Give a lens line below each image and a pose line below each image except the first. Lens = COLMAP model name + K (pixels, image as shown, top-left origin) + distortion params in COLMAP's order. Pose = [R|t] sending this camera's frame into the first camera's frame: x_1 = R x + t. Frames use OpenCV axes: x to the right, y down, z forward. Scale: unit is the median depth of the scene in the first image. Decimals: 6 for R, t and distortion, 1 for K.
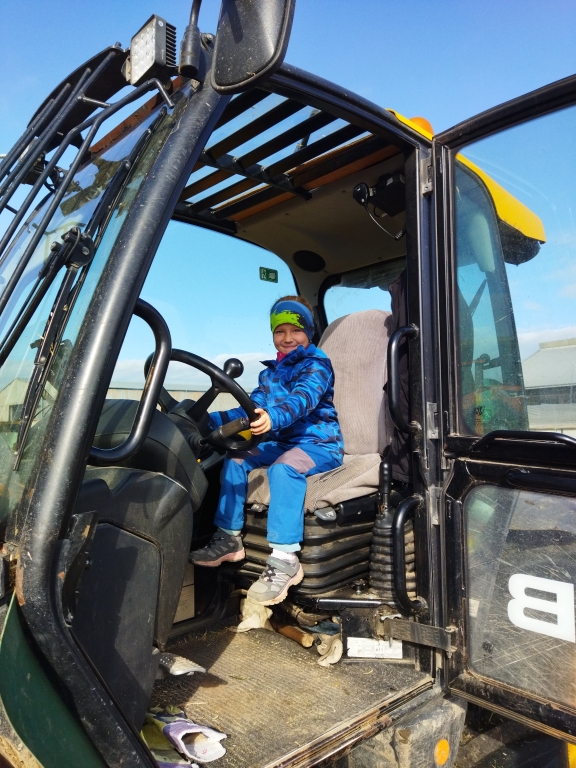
lens RADIAL K [[569.8, 0, 280.9], [0, 569.8, 383.0], [0, 0, 1]] dist [0.078865, -0.109999]
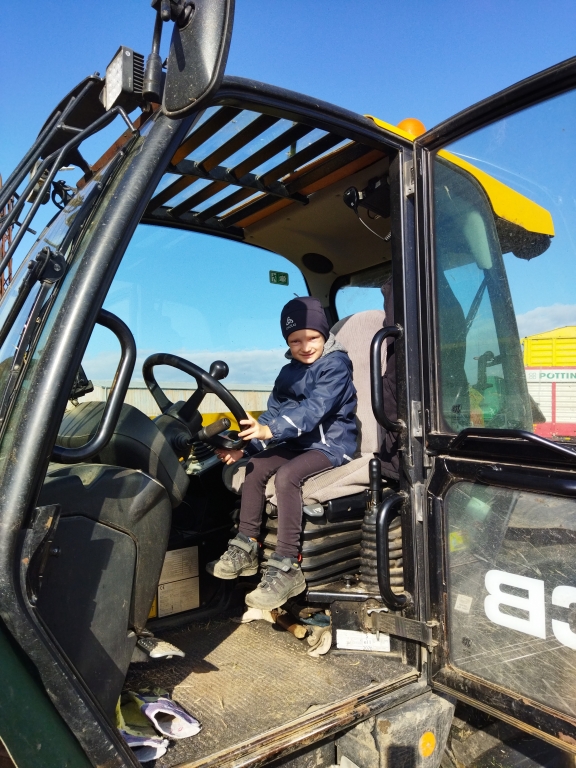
lens RADIAL K [[569.8, 0, 281.2], [0, 569.8, 383.4], [0, 0, 1]] dist [0.078865, -0.109999]
pose [[0.995098, -0.015390, -0.097688, 0.129090], [0.015637, 0.999876, 0.001766, -0.002789], [0.097649, -0.003285, 0.995216, -0.035622]]
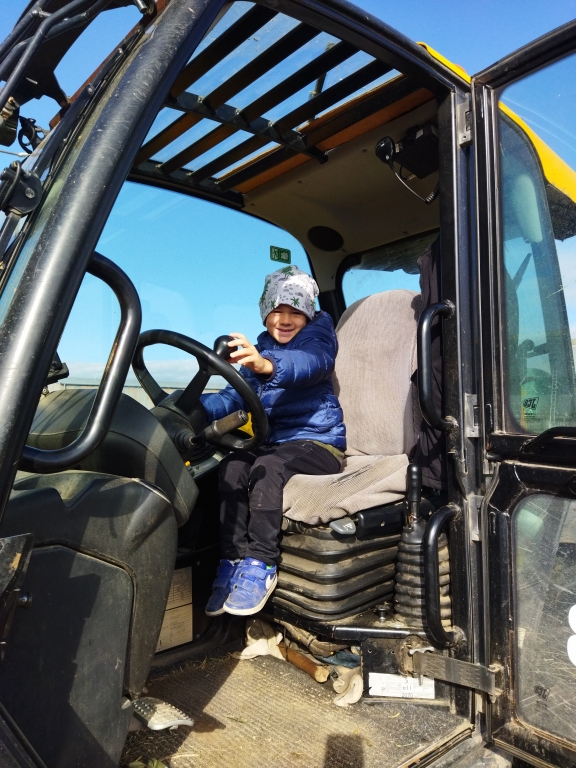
lens RADIAL K [[569.8, 0, 281.1], [0, 569.8, 384.2], [0, 0, 1]] dist [0.078865, -0.109999]
pose [[0.999449, -0.000434, -0.033198, 0.015649], [0.000603, 0.999987, 0.005106, 0.015963], [0.033196, -0.005123, 0.999436, 0.160377]]
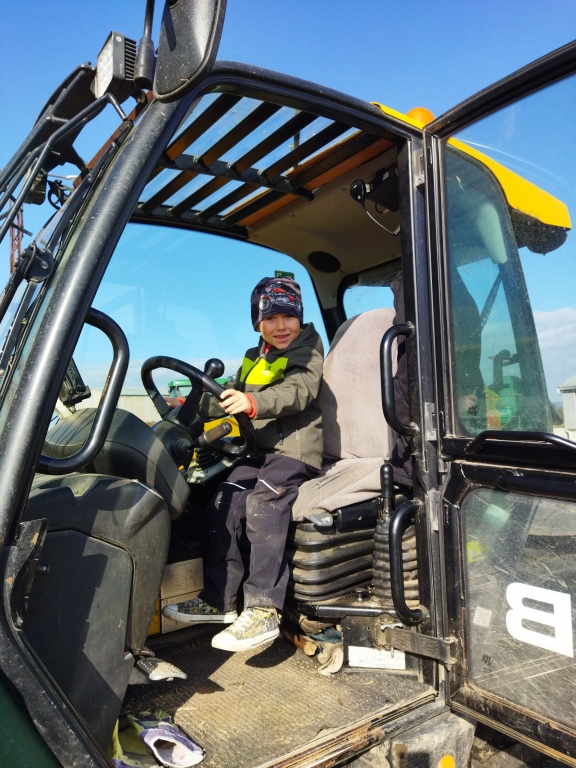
lens RADIAL K [[569.8, 0, 279.7], [0, 569.8, 383.3], [0, 0, 1]] dist [0.078865, -0.109999]
pose [[0.992806, -0.028634, -0.116259, 0.131000], [0.028118, 0.999586, -0.006072, -0.000228], [0.116385, 0.002759, 0.993200, 0.016974]]
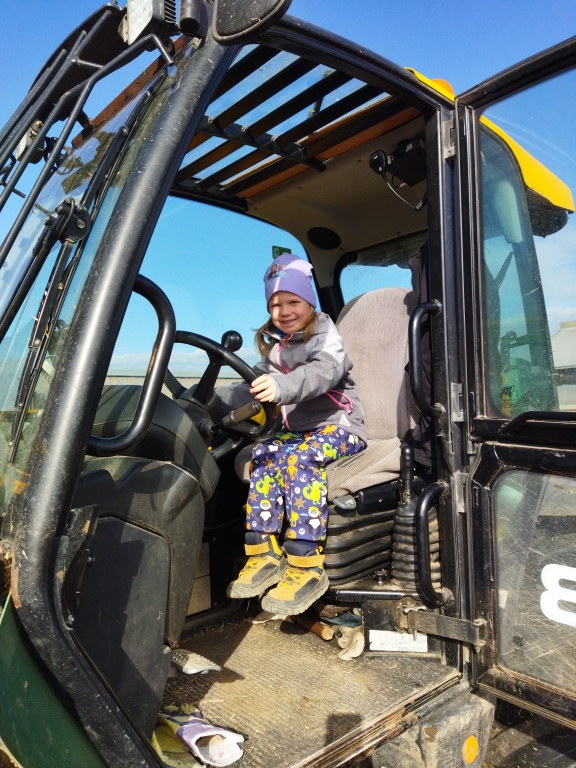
lens RADIAL K [[569.8, 0, 280.8], [0, 569.8, 382.4], [0, 0, 1]] dist [0.078865, -0.109999]
pose [[0.999469, -0.015391, -0.028719, 0.002601], [0.016130, 0.999540, 0.025674, 0.003913], [0.028310, -0.026124, 0.999258, 0.053432]]
